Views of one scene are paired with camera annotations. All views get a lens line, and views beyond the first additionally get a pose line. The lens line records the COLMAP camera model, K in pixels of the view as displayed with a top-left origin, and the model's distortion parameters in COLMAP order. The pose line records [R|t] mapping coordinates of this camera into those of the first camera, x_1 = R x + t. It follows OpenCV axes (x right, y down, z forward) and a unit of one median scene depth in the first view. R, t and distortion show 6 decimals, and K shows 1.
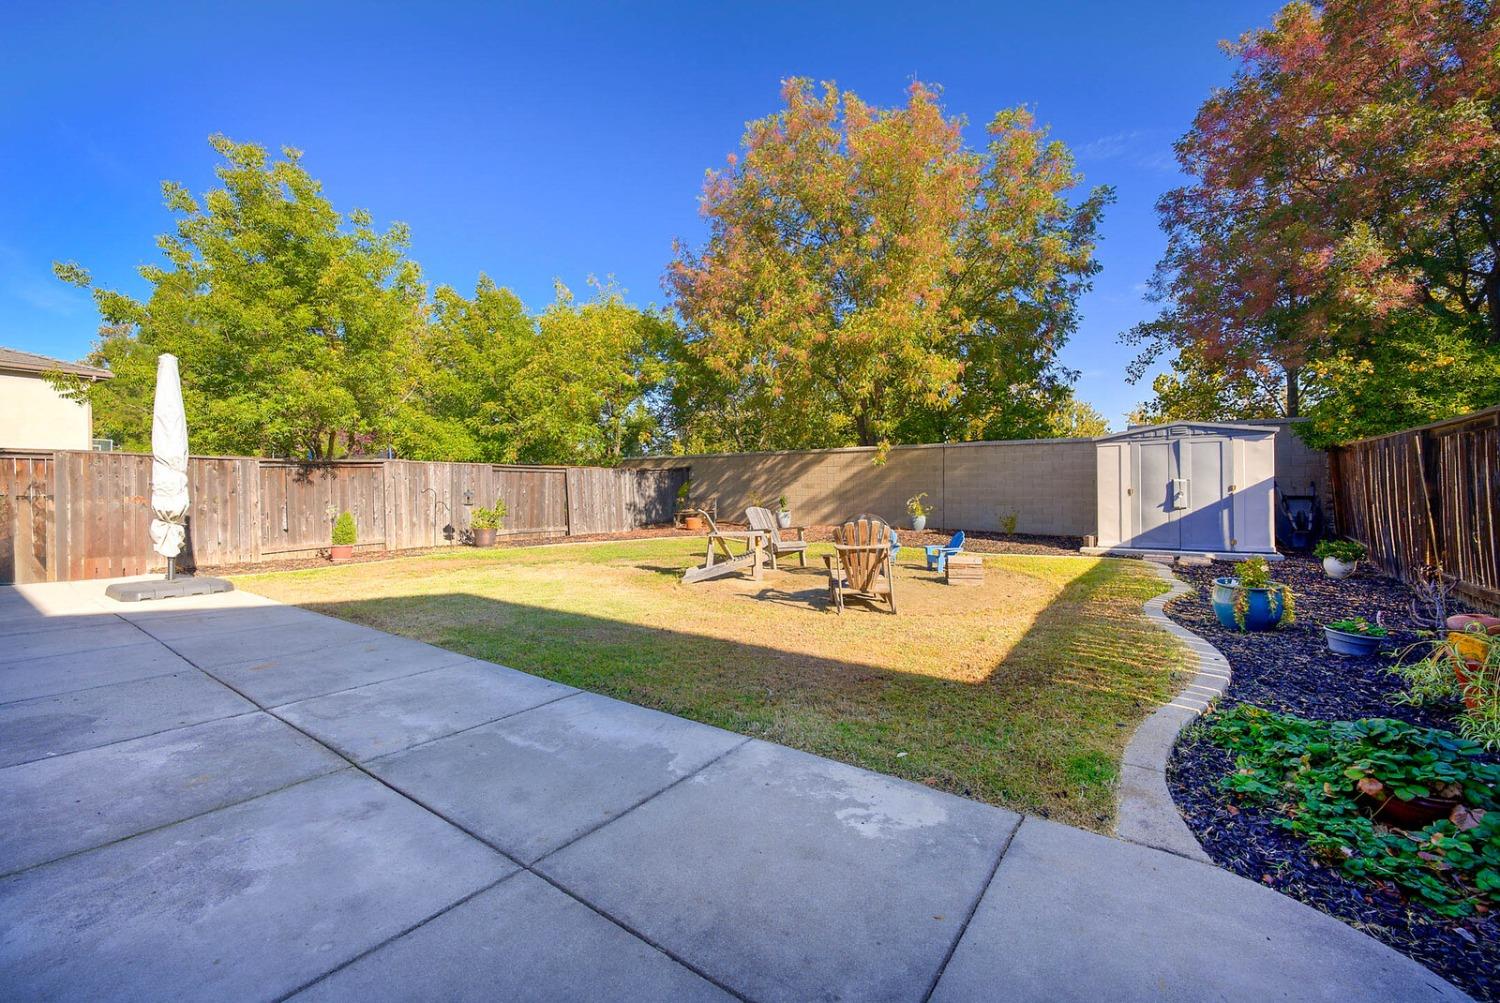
lens RADIAL K [[605.0, 0, 753.8], [0, 605.0, 497.9], [0, 0, 1]] dist [-0.008894, -0.001684]
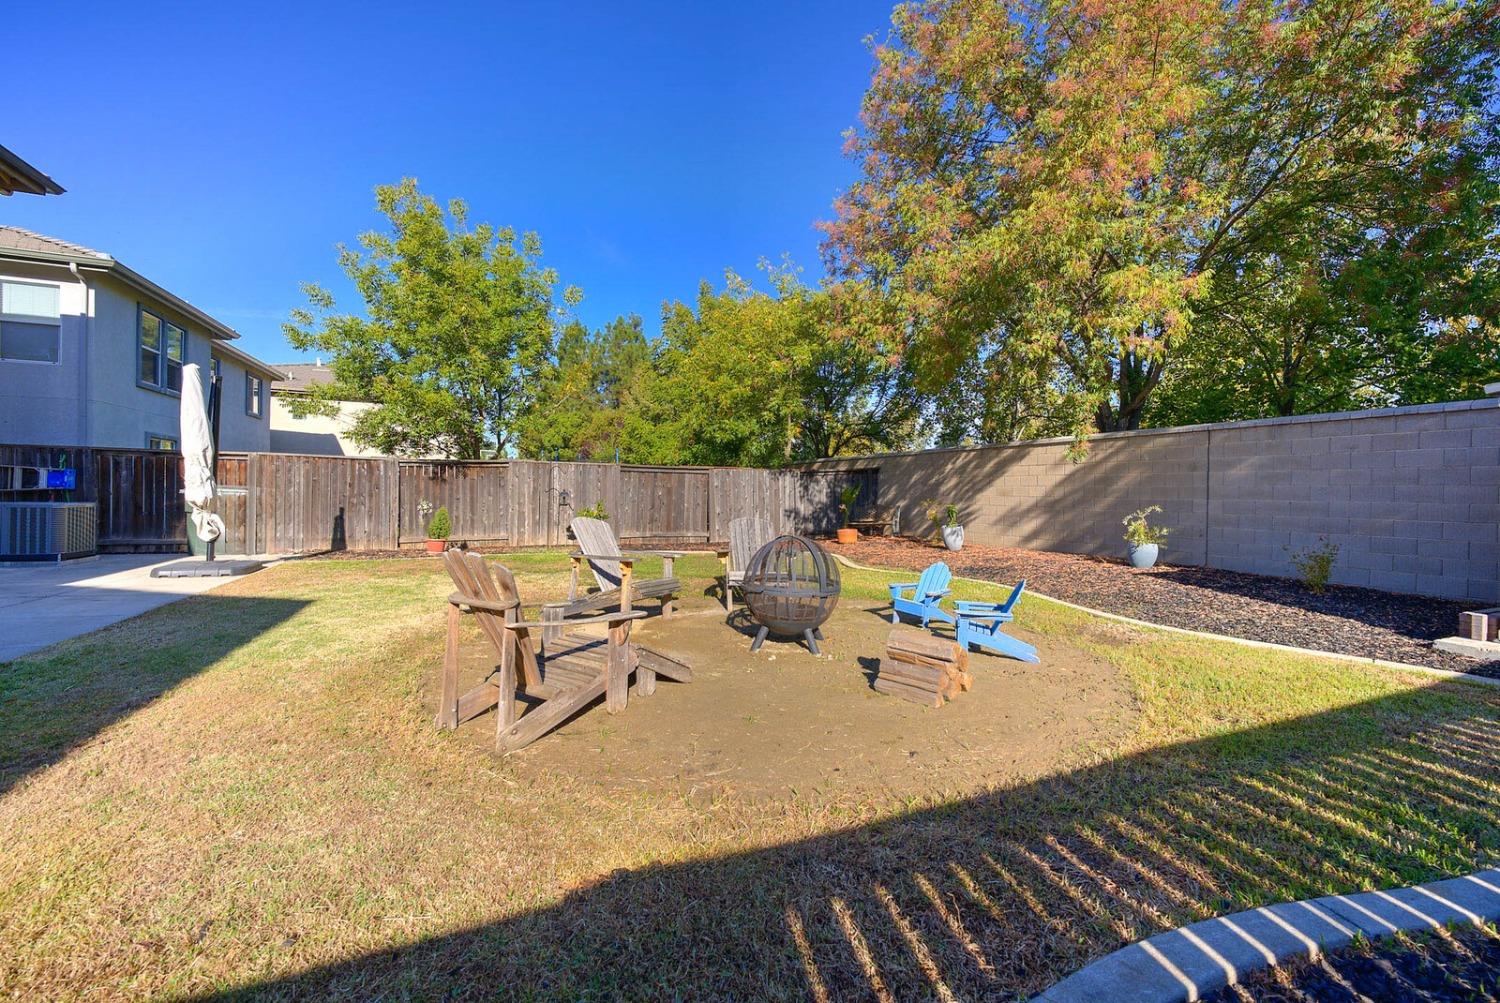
lens RADIAL K [[605.0, 0, 753.9], [0, 605.0, 499.7], [0, 0, 1]] dist [-0.008894, -0.001684]
pose [[0.852990, 0.021548, -0.521482, 0.261443], [-0.025318, 0.999679, -0.000107, -0.004410], [0.521312, 0.013294, 0.853262, 0.282327]]
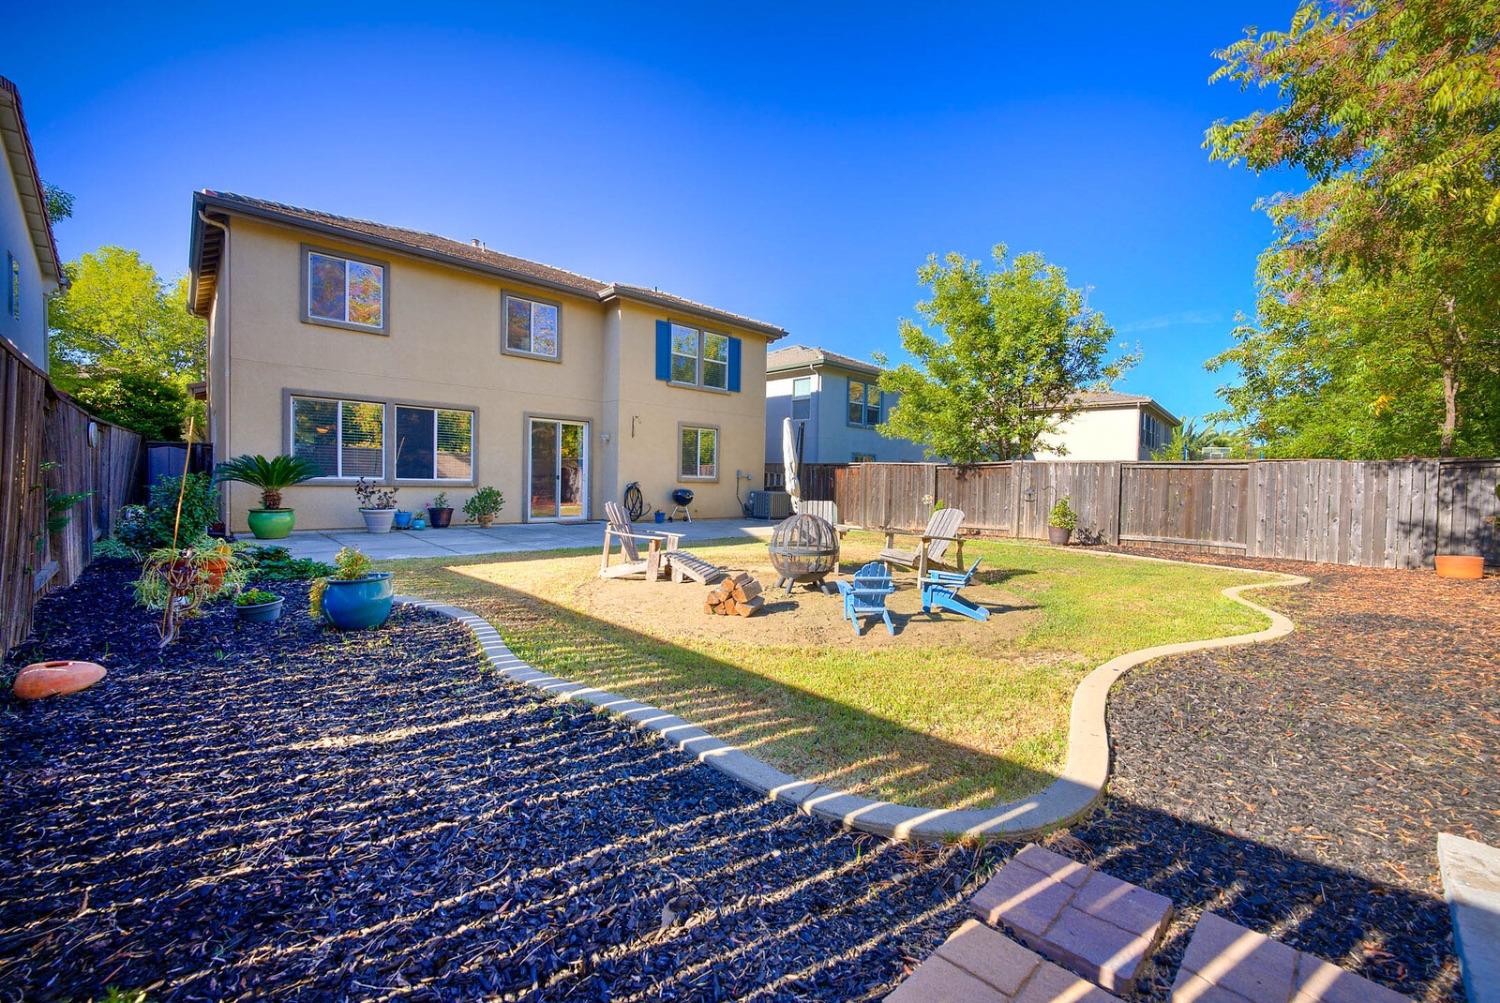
lens RADIAL K [[605.0, 0, 756.0], [0, 605.0, 500.8], [0, 0, 1]] dist [-0.008894, -0.001684]
pose [[-0.193379, 0.034154, -0.980530, 0.575523], [-0.034778, 0.998527, 0.041639, -0.015011], [0.980508, 0.042153, -0.191906, 0.638139]]
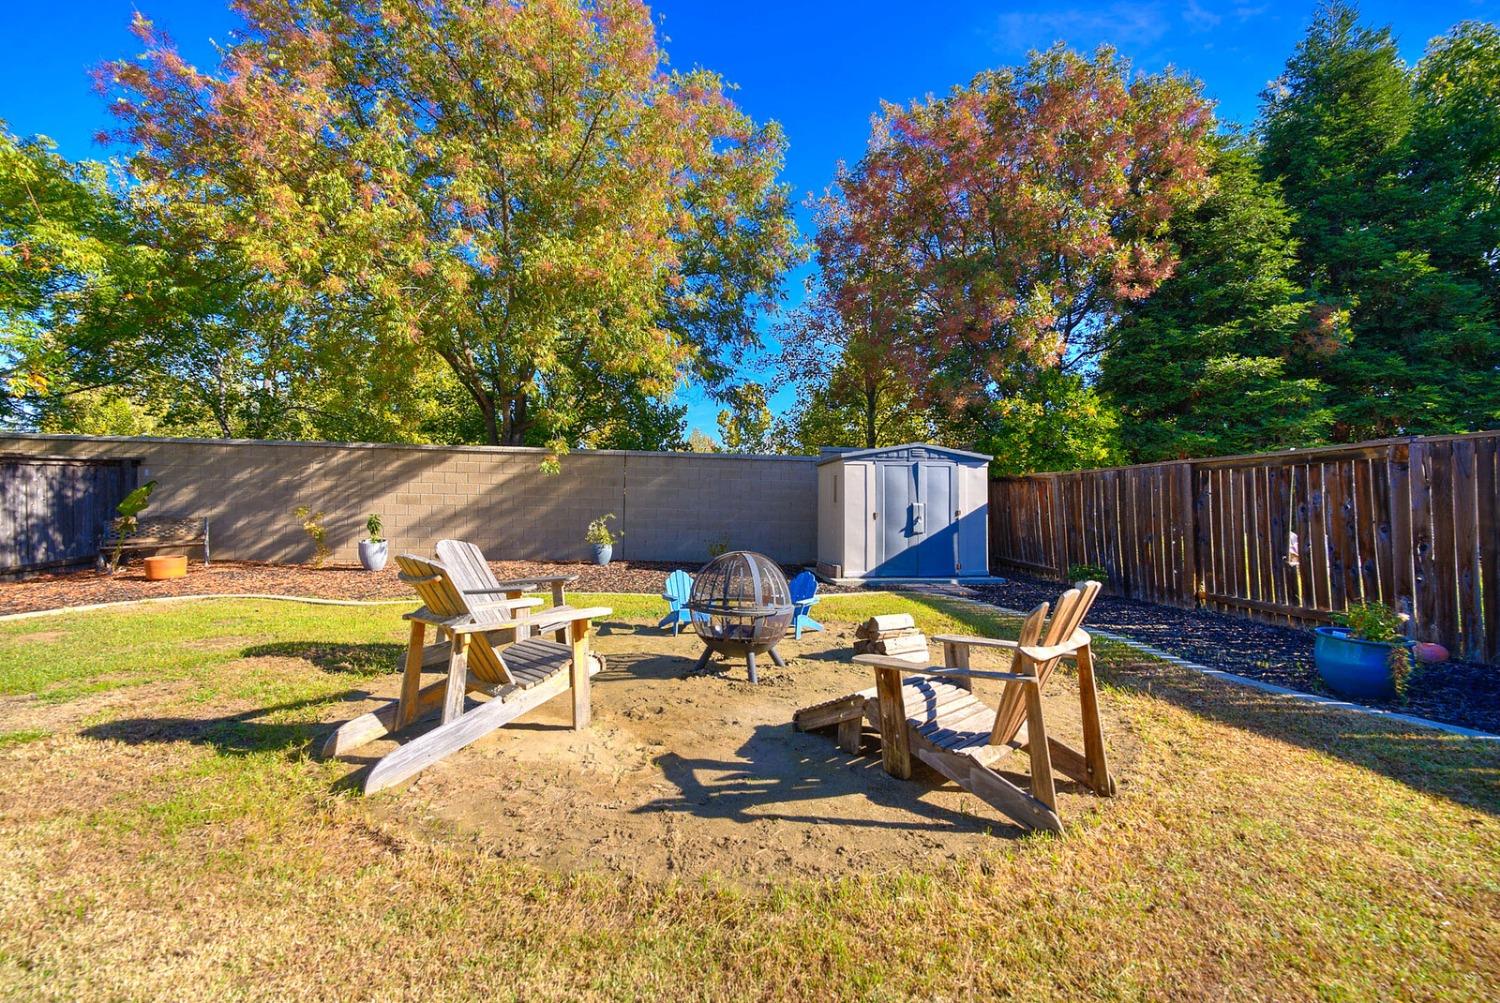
lens RADIAL K [[605.0, 0, 751.7], [0, 605.0, 501.9], [0, 0, 1]] dist [-0.008894, -0.001684]
pose [[0.726026, 0.022570, 0.687297, -0.108423], [-0.006477, 0.999641, -0.025984, -0.004601], [-0.687637, 0.014414, 0.725912, 0.349151]]
